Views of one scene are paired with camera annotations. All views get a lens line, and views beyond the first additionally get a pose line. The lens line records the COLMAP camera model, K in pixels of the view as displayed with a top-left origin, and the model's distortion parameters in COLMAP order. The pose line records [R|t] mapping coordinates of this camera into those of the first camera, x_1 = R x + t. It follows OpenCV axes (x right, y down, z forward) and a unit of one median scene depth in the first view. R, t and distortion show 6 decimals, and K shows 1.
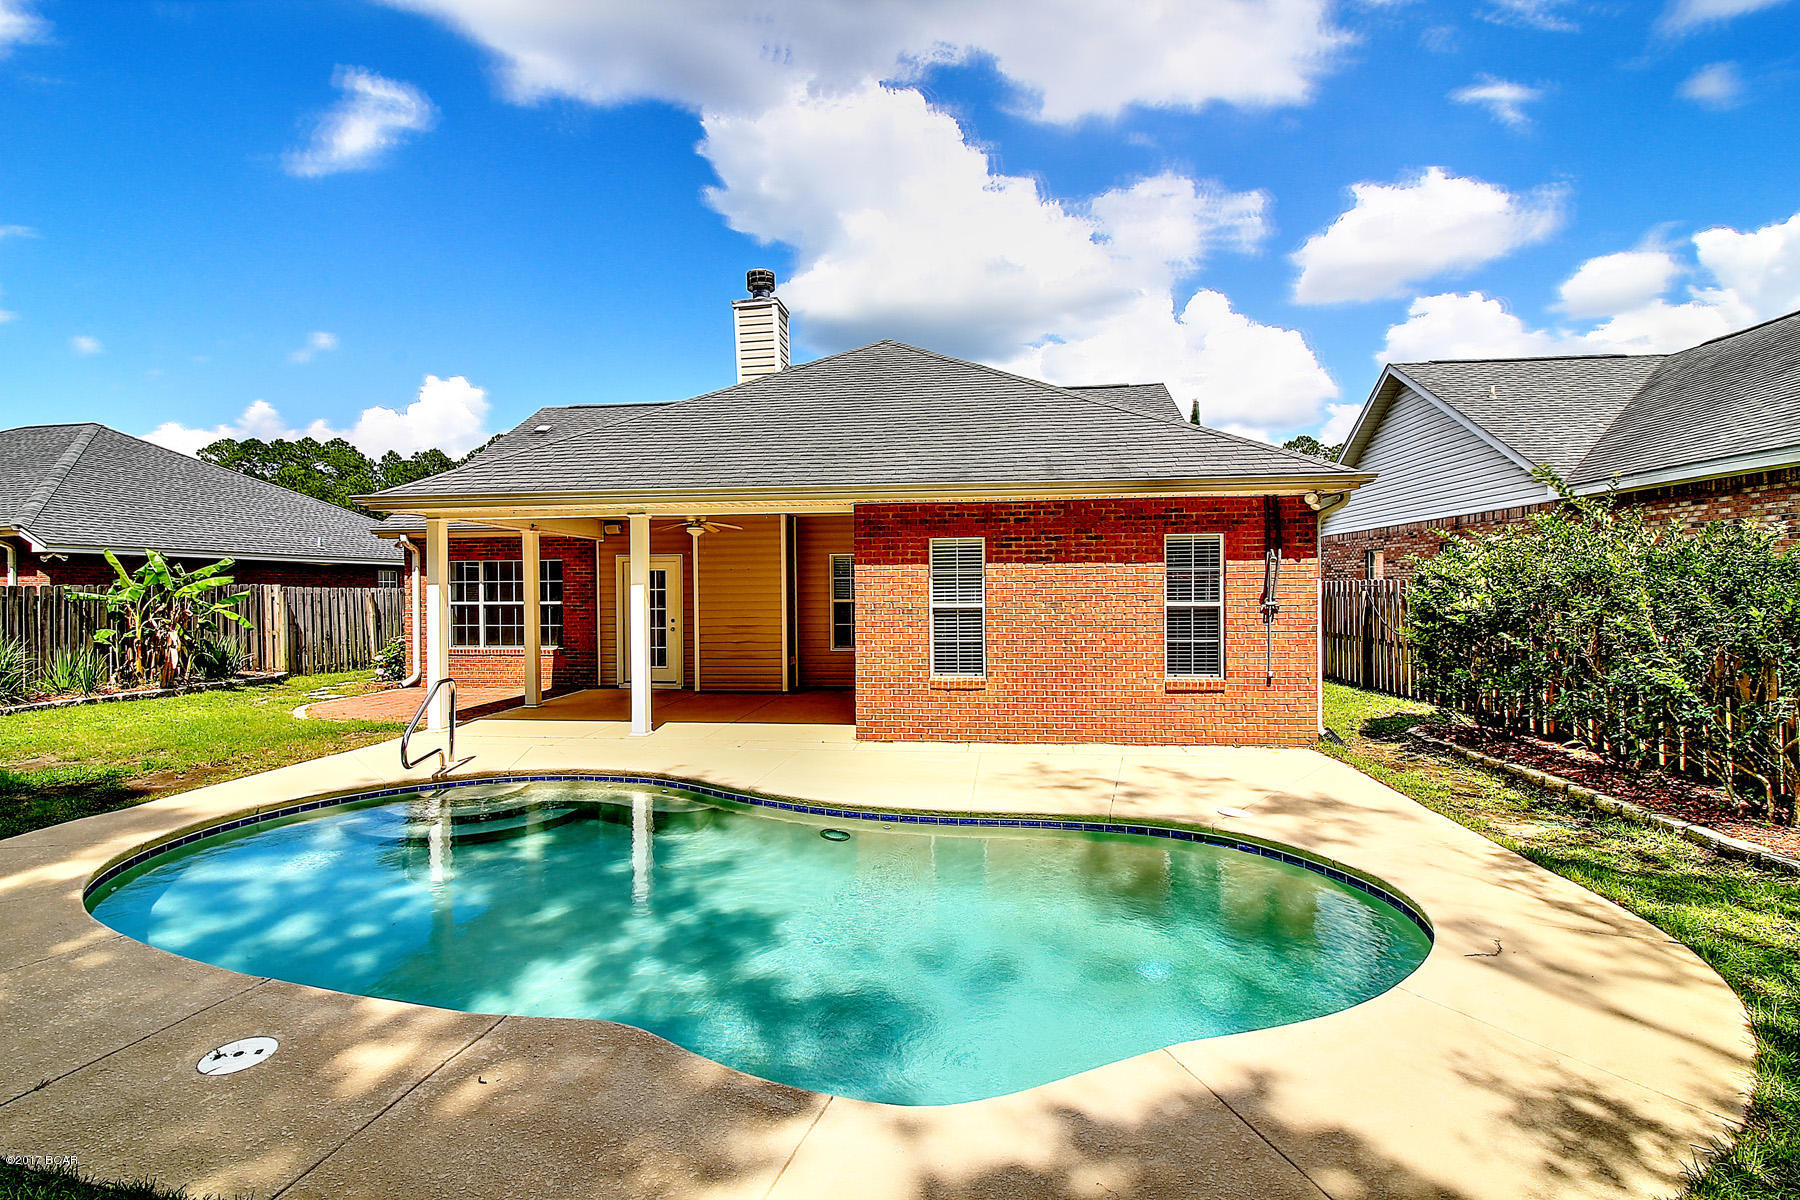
lens RADIAL K [[835.3, 0, 890.3], [0, 835.3, 591.8], [0, 0, 1]] dist [0.002879, -0.013184]
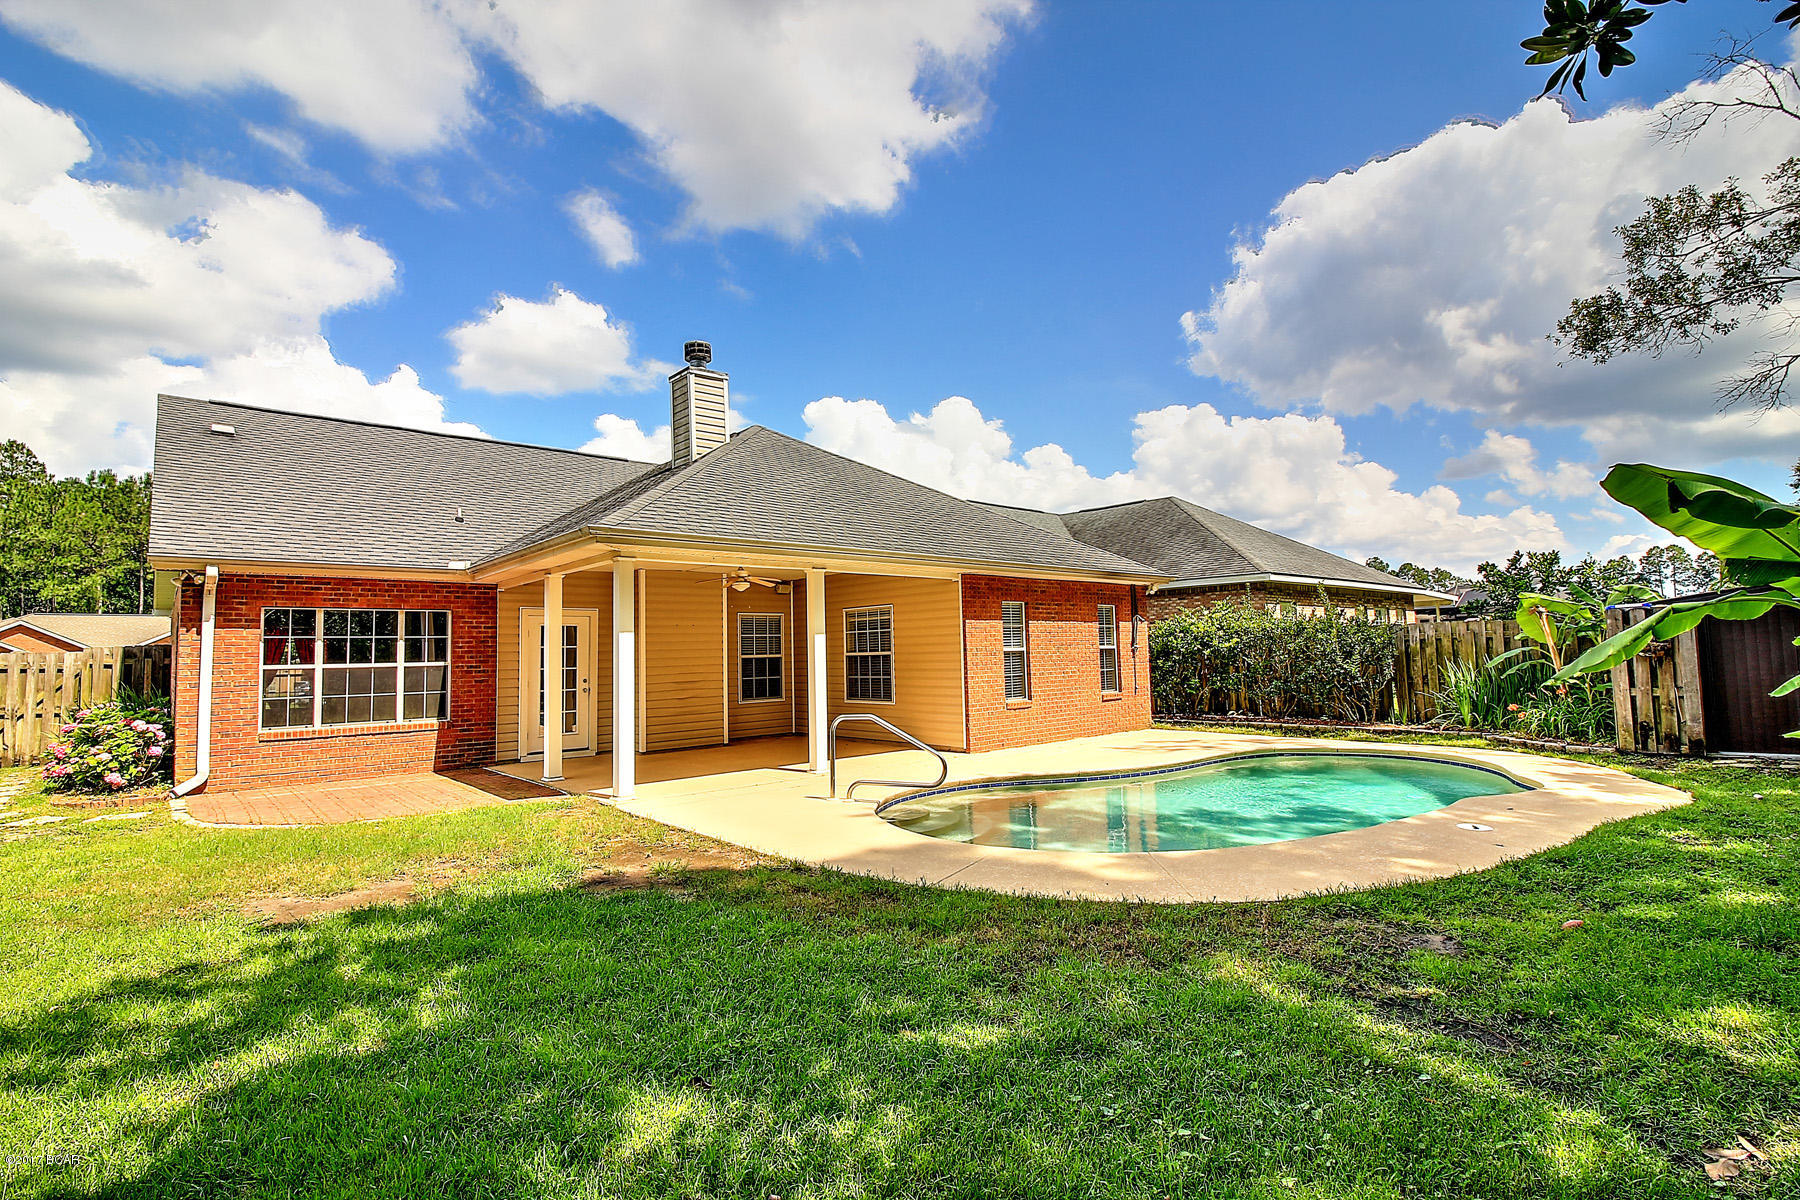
lens RADIAL K [[835.3, 0, 890.3], [0, 835.3, 591.8], [0, 0, 1]] dist [0.002879, -0.013184]
pose [[0.660102, 0.048791, 0.749590, -0.820557], [0.022459, 0.996160, -0.084617, 0.025002], [-0.750840, 0.072691, 0.656472, 0.159556]]
